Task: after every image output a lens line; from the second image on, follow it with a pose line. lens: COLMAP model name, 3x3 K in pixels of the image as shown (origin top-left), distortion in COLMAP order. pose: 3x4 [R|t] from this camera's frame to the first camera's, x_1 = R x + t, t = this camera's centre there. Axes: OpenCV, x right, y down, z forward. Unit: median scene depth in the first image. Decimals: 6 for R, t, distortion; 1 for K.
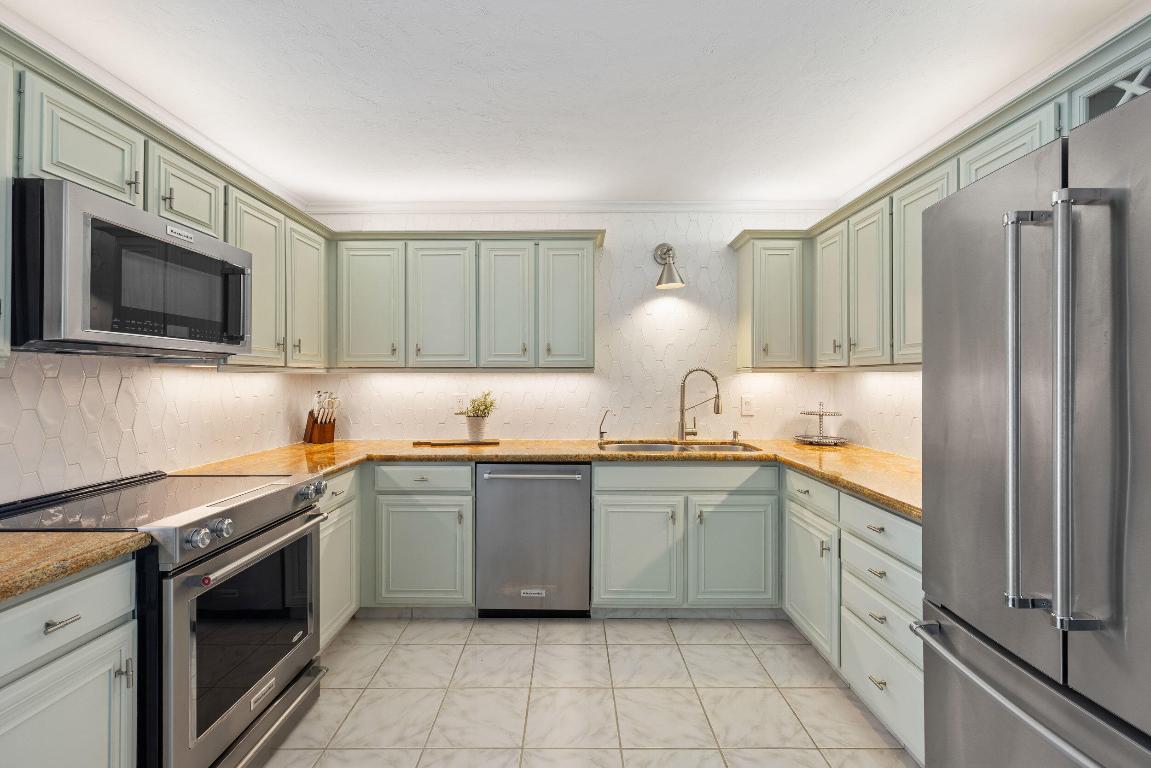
lens RADIAL K [[508.0, 0, 569.1], [0, 508.0, 379.1], [0, 0, 1]] dist [0.002143, 0.000444]
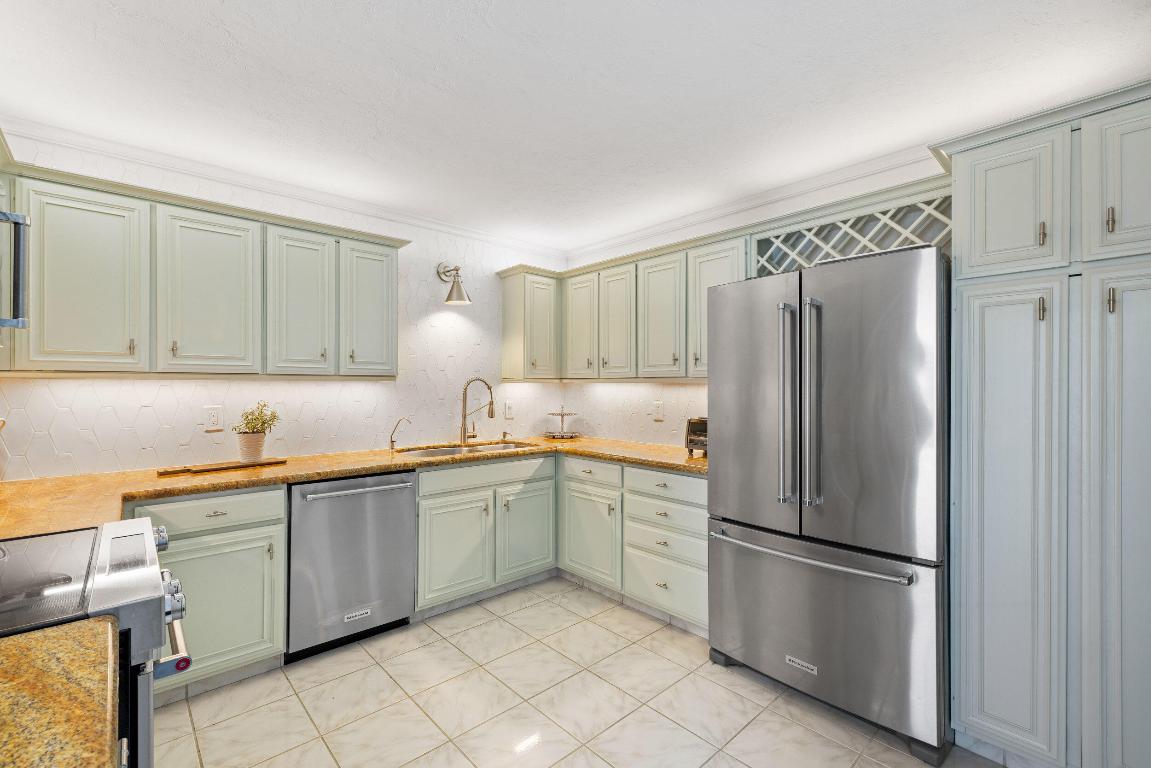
lens RADIAL K [[498.3, 0, 574.4], [0, 498.3, 387.3], [0, 0, 1]] dist [0.002119, -0.000065]
pose [[0.736237, 0.000477, 0.676723, -0.400052], [0.000218, 1.000000, -0.000942, 0.000288], [-0.676723, 0.000841, 0.736237, 0.047381]]
